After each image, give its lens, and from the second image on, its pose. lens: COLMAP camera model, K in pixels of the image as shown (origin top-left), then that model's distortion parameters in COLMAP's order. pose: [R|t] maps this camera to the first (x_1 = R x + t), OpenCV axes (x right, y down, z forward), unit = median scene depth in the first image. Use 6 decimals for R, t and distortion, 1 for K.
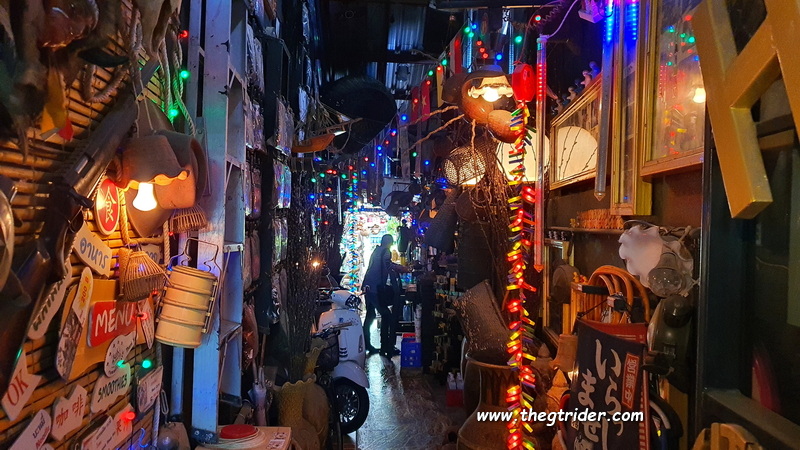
lens RADIAL K [[622.9, 0, 388.5], [0, 622.9, 224.9], [0, 0, 1]] dist [0.004623, -0.001258]
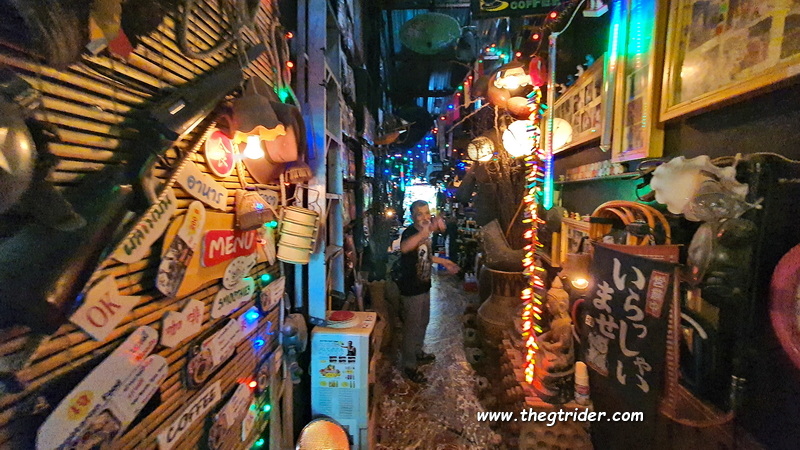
lens RADIAL K [[318.6, 0, 400.0], [0, 318.6, 225.0], [0, 0, 1]] dist [-0.001542, -0.000576]
pose [[0.996279, -0.010436, -0.085557, -0.030325], [0.018145, 0.995792, 0.089832, 0.041995], [0.084260, -0.091050, 0.992275, 0.271618]]
